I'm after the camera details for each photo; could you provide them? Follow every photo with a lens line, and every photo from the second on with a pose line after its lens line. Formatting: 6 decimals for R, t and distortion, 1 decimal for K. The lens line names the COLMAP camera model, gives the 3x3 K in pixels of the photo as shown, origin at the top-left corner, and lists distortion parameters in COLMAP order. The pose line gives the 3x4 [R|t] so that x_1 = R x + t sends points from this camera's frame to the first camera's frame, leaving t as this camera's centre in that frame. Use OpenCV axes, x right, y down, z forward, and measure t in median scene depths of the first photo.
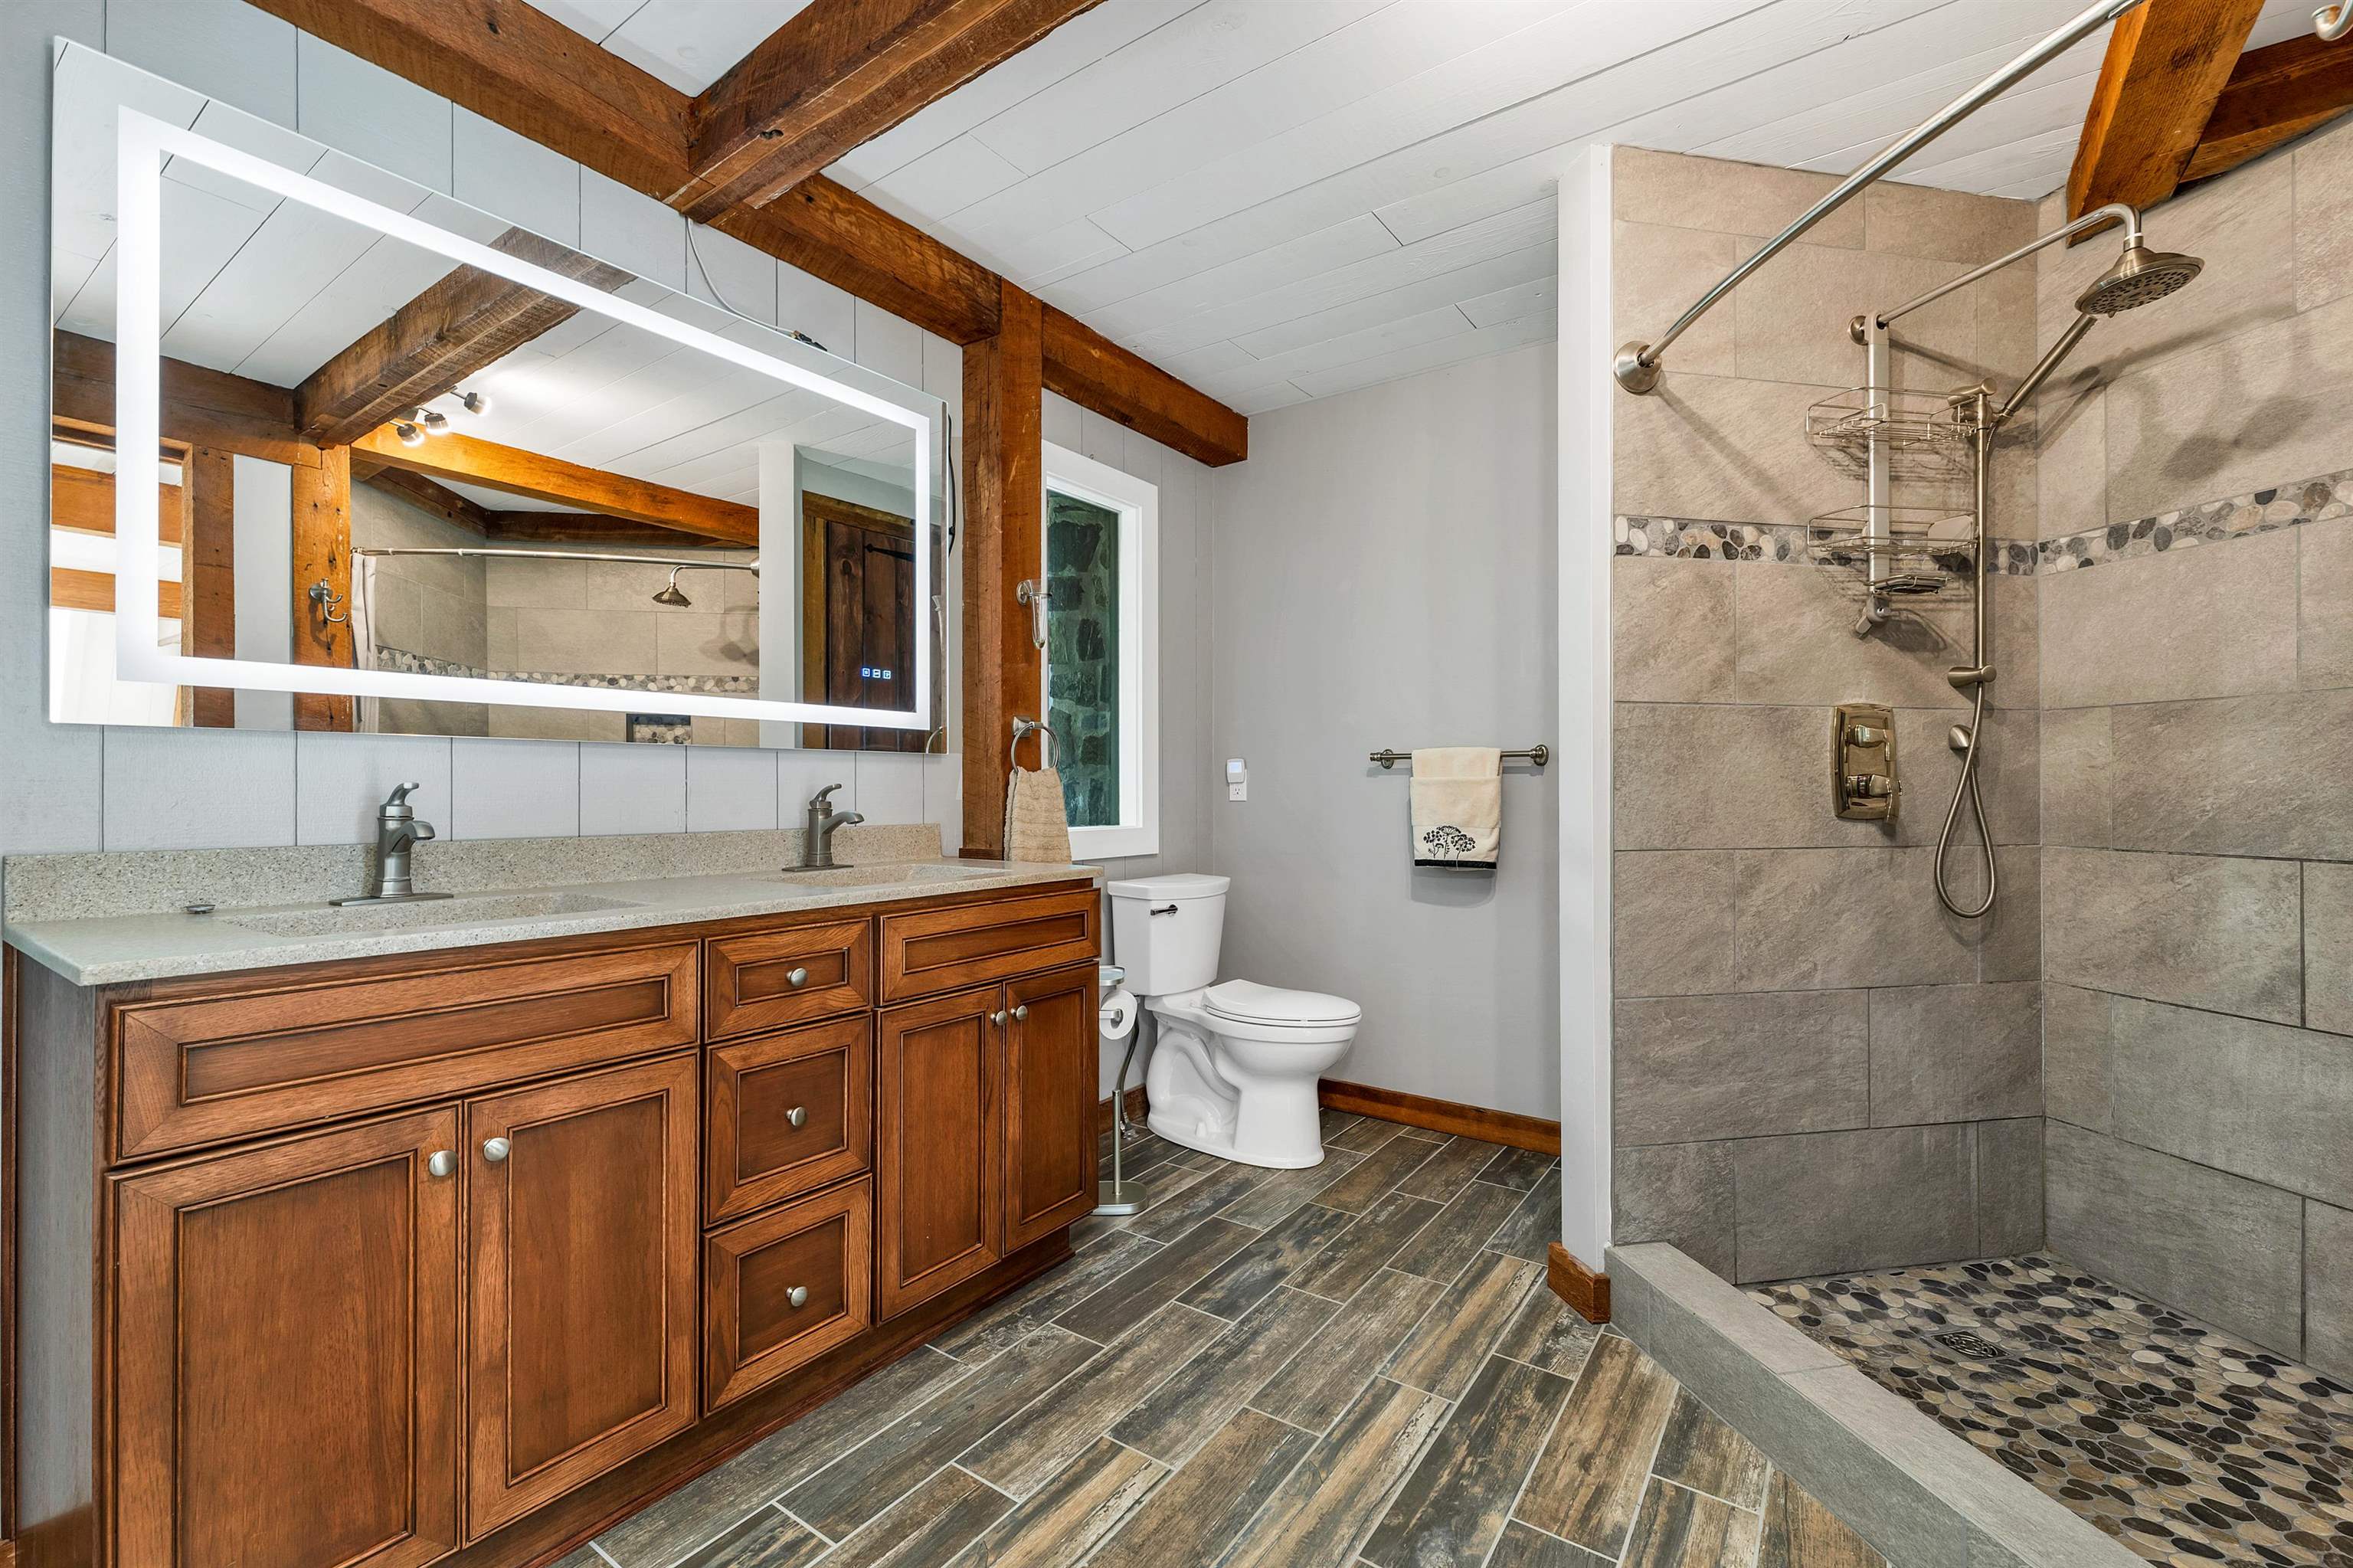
lens RADIAL K [[988.6, 0, 1176.5], [0, 988.6, 784.0], [0, 0, 1]] dist [0.000234, 0.000467]
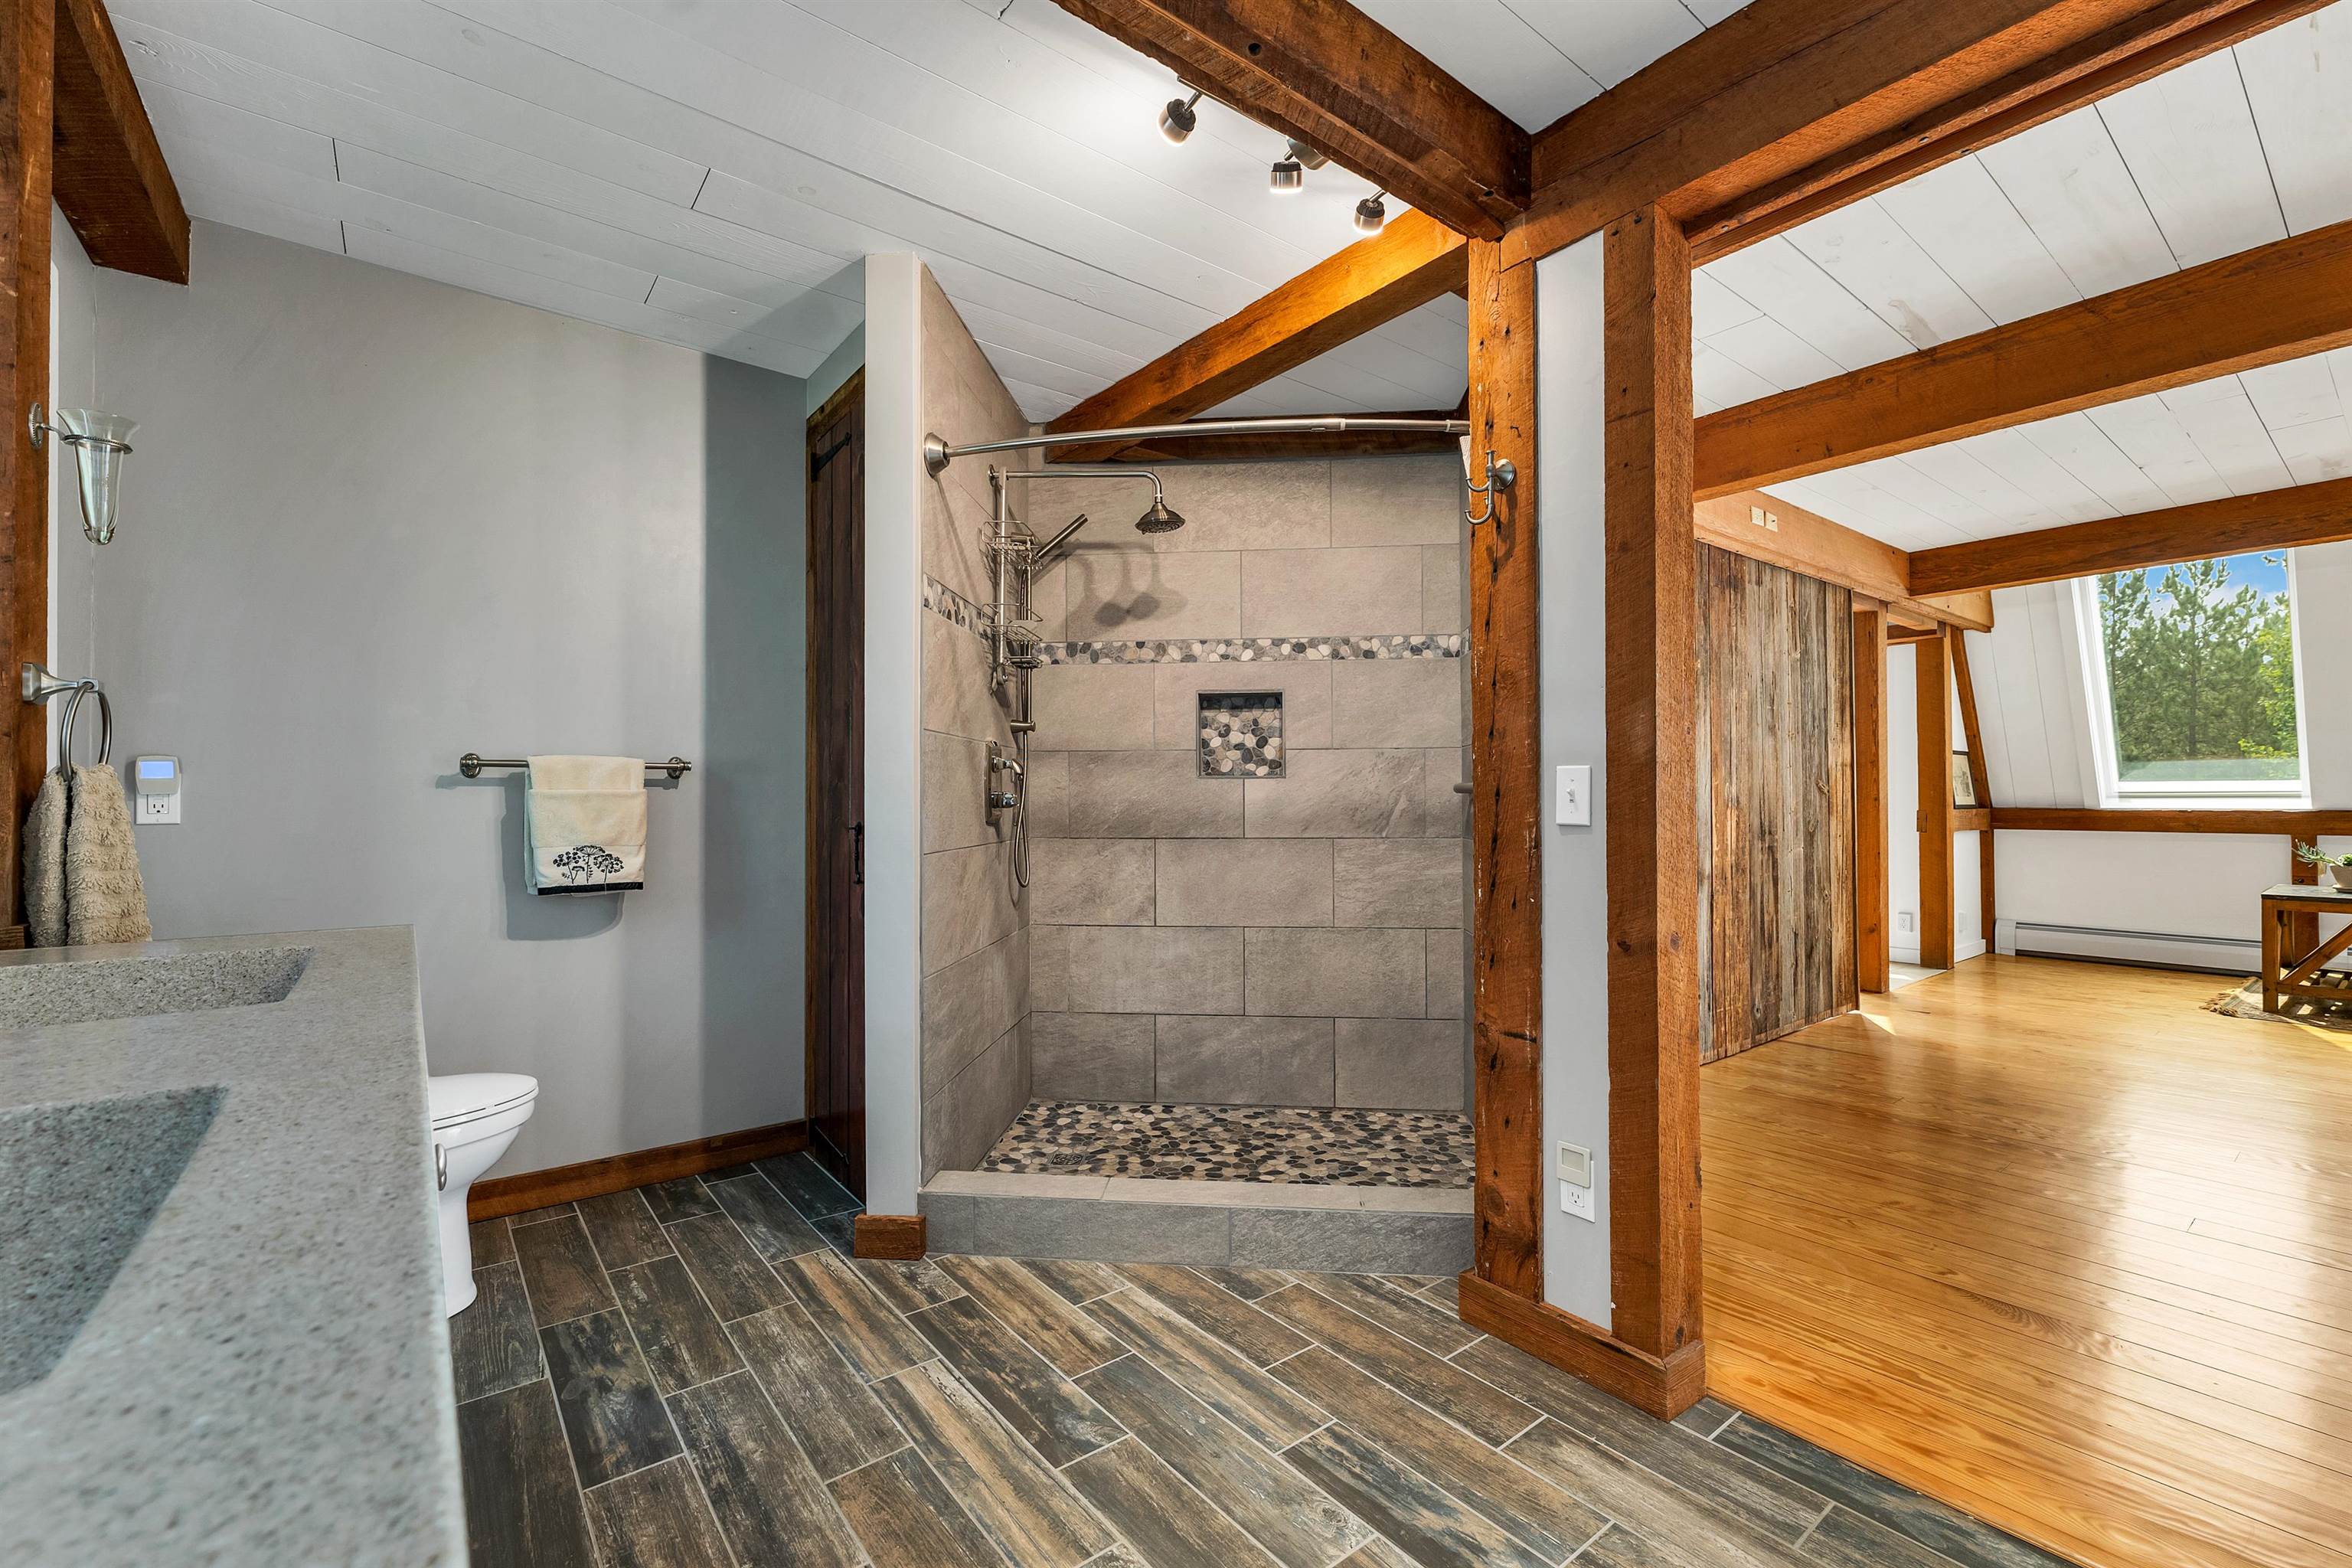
lens RADIAL K [[988.1, 0, 1176.0], [0, 988.1, 784.0], [0, 0, 1]] dist [0.000234, 0.000467]
pose [[0.290613, 0.014347, 0.956733, -0.646263], [-0.001599, 0.999893, -0.014509, -0.000120], [-0.956839, 0.002686, 0.290605, 0.385839]]
